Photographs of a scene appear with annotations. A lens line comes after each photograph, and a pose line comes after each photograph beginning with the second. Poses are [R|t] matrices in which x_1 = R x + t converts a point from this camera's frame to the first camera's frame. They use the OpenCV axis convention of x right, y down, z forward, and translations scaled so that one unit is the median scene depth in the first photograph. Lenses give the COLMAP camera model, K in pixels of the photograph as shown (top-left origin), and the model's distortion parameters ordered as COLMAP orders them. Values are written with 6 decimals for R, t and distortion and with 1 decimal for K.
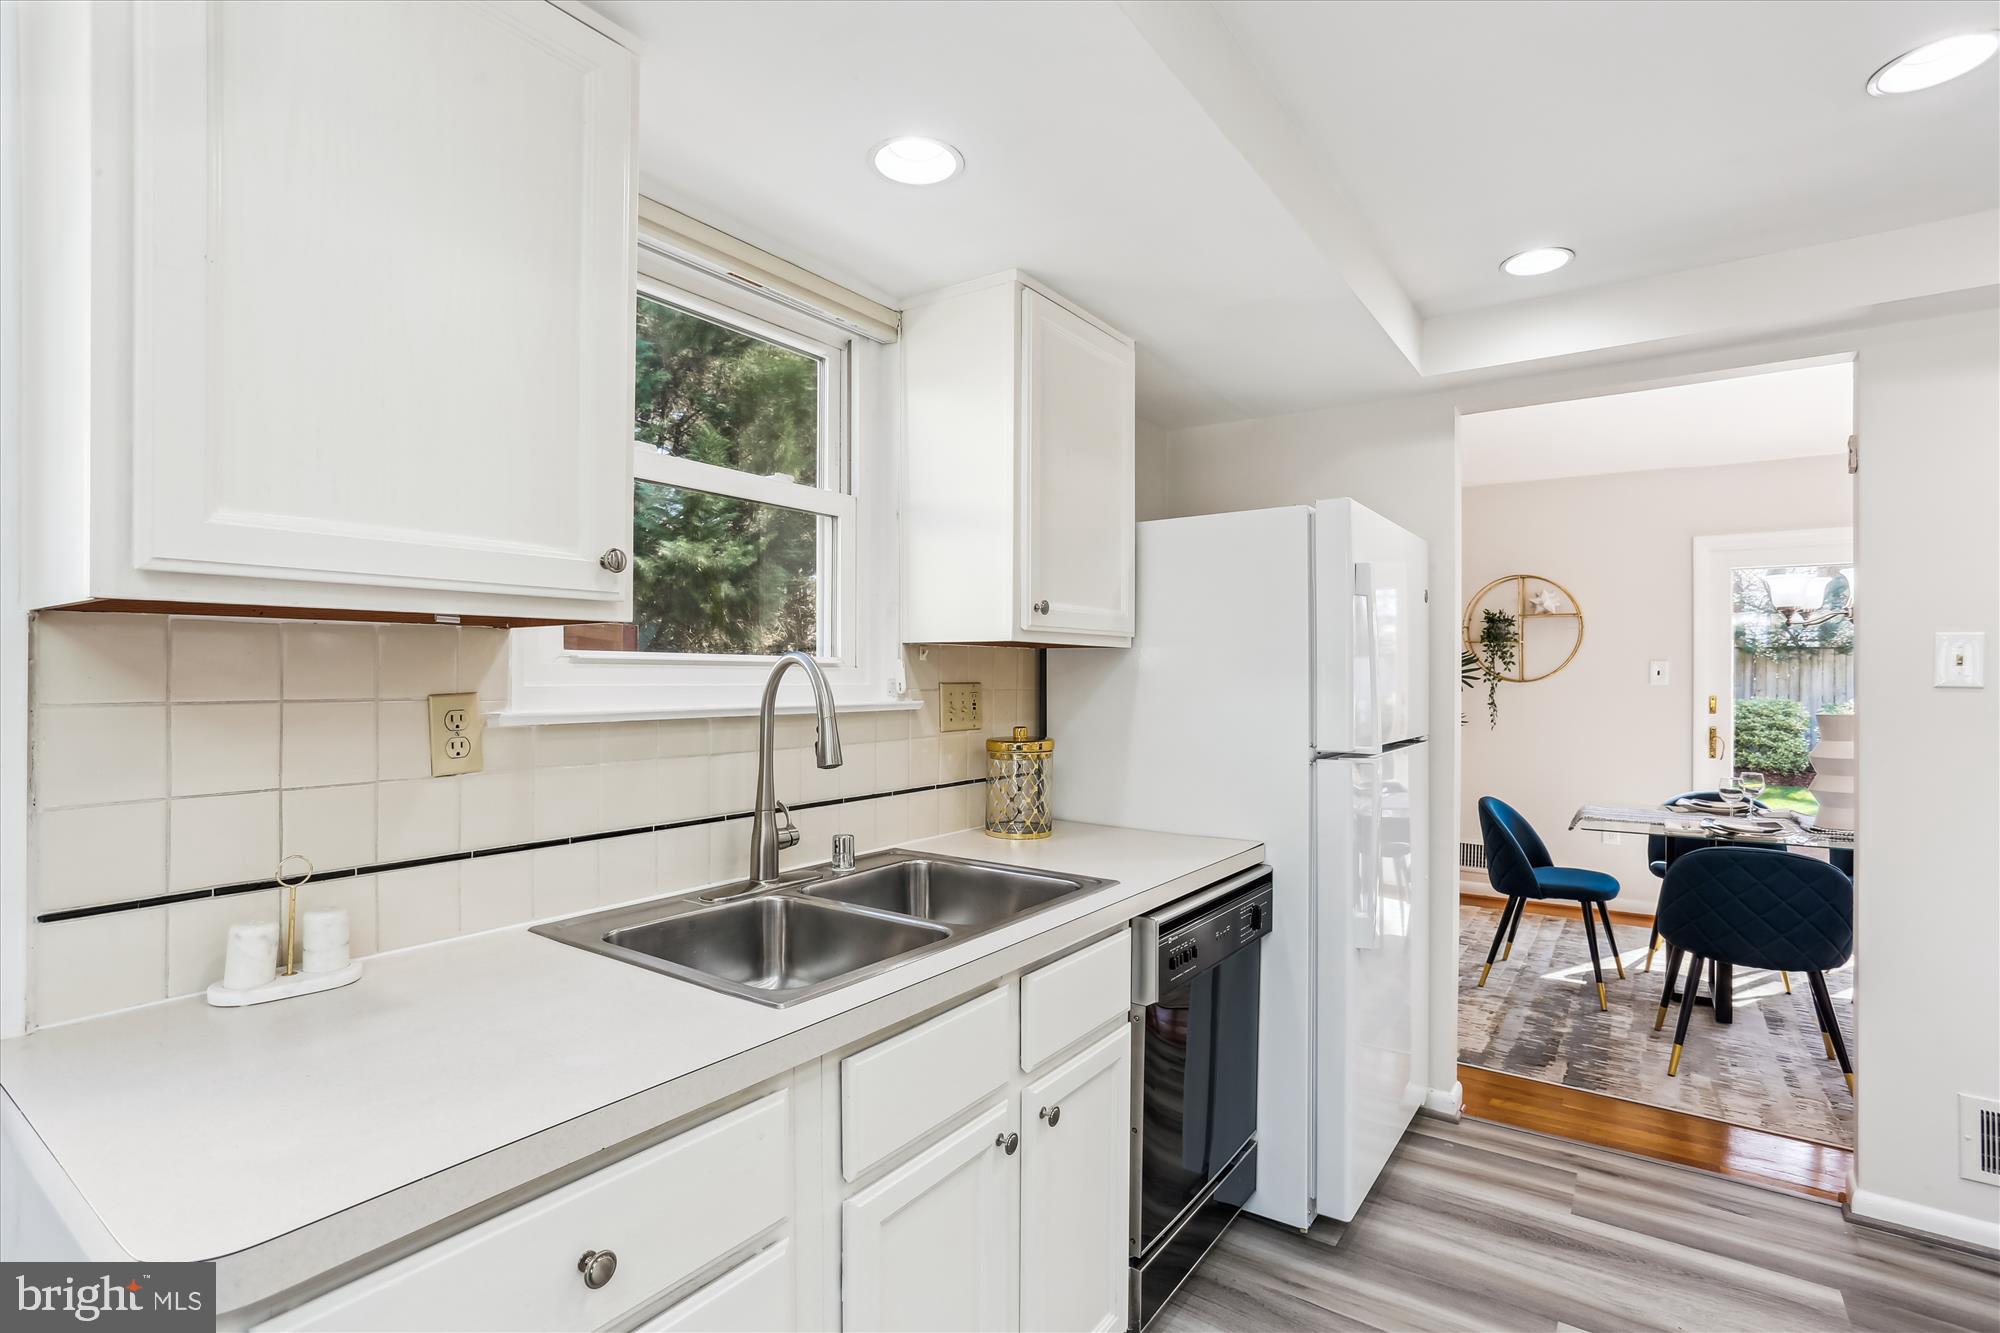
lens RADIAL K [[944.1, 0, 1004.5], [0, 944.1, 673.5], [0, 0, 1]] dist [-0.020467, 0.003603]
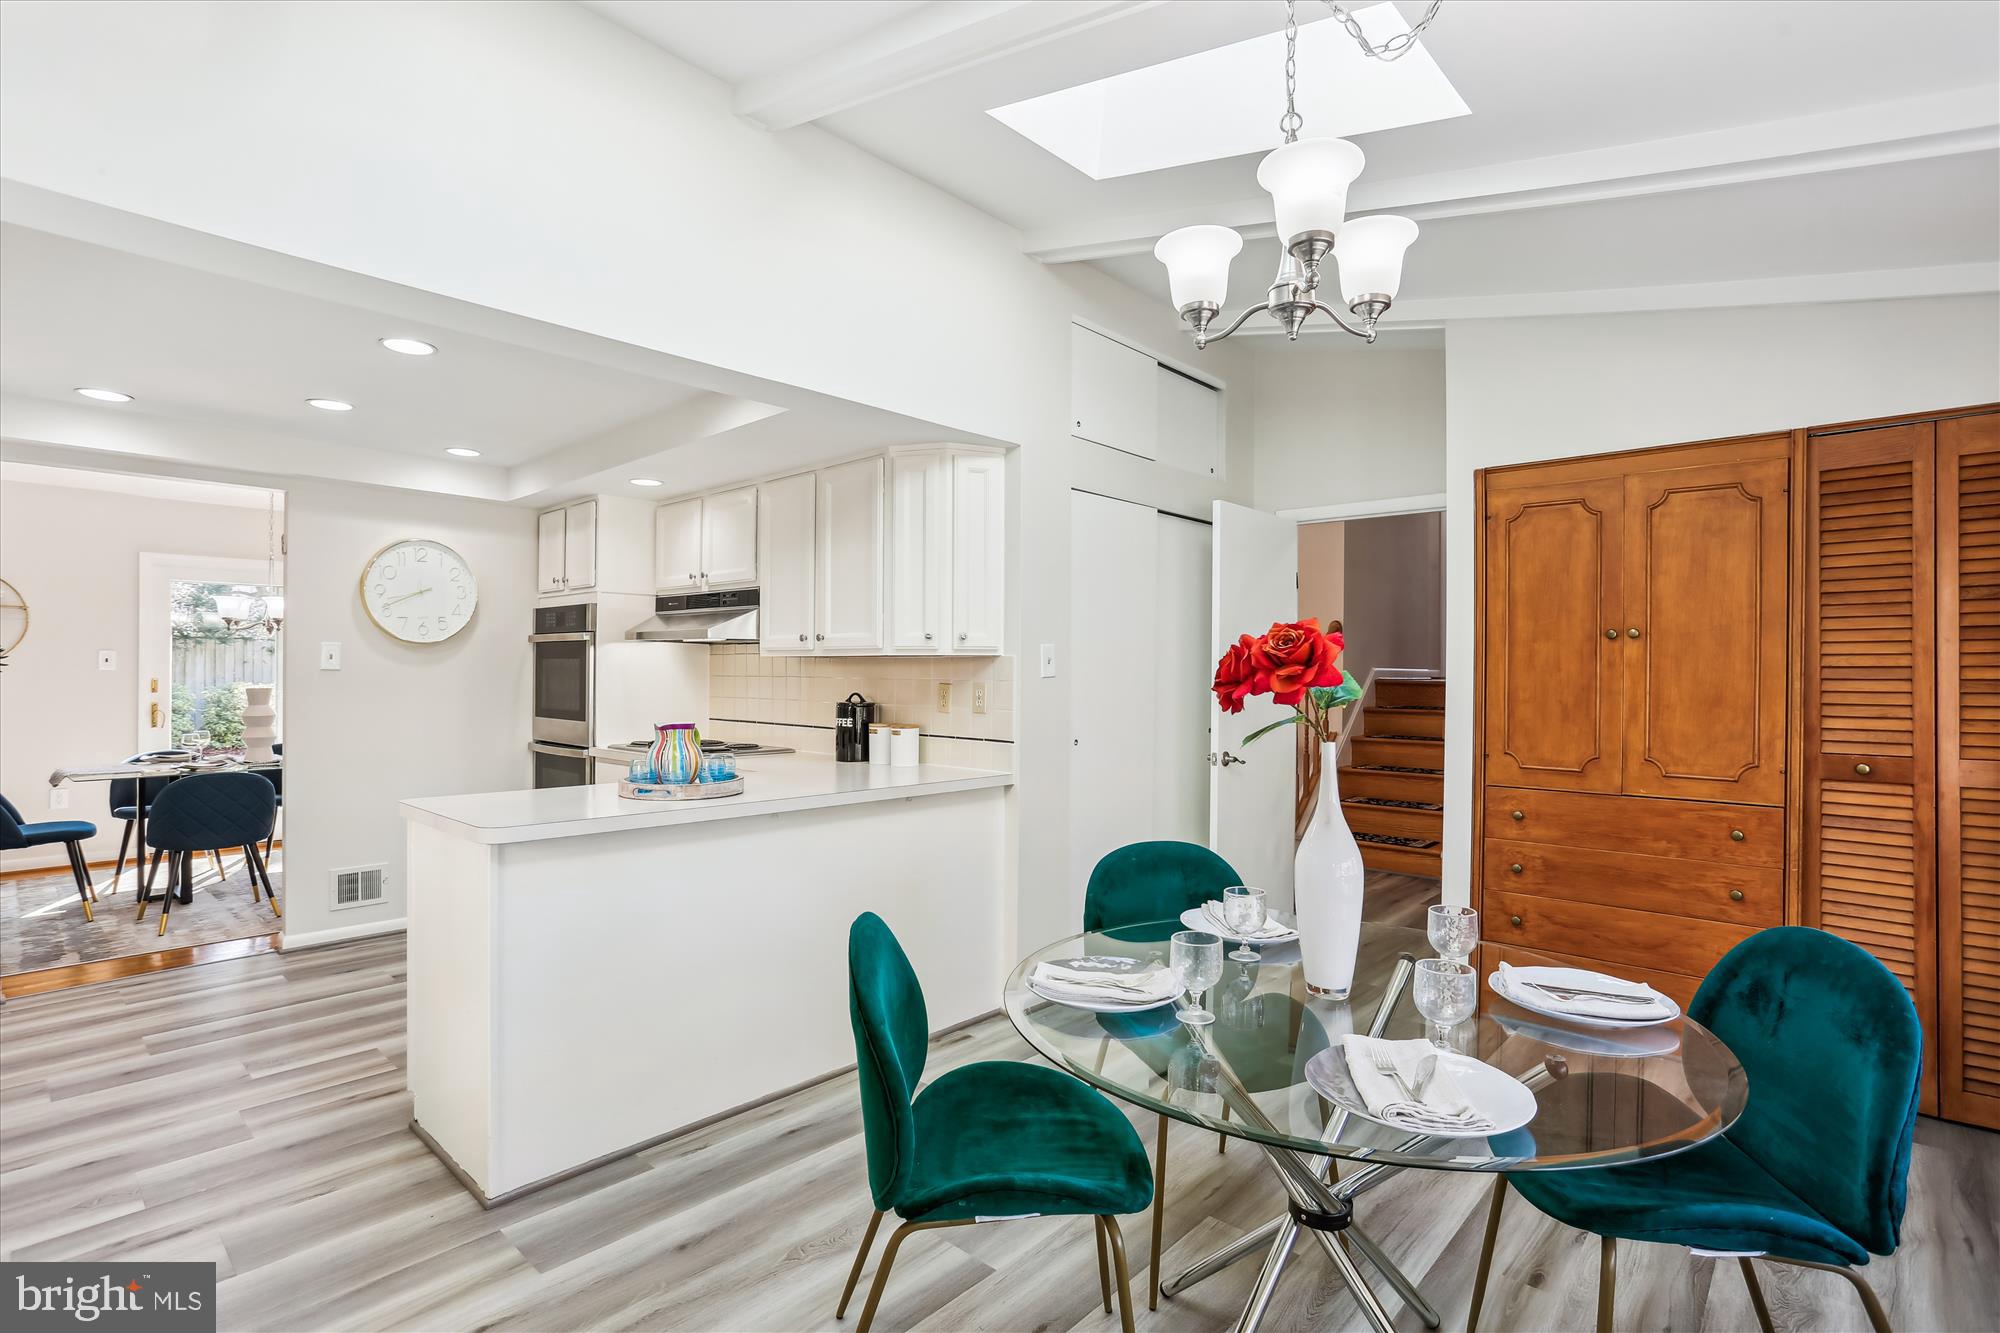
lens RADIAL K [[944.1, 0, 1003.7], [0, 944.1, 668.5], [0, 0, 1]] dist [-0.020467, 0.003603]
pose [[0.129421, 0.000451, 0.991590, -0.473397], [-0.009849, 0.999951, 0.000830, -0.003754], [-0.991541, -0.009873, 0.129419, -0.422445]]
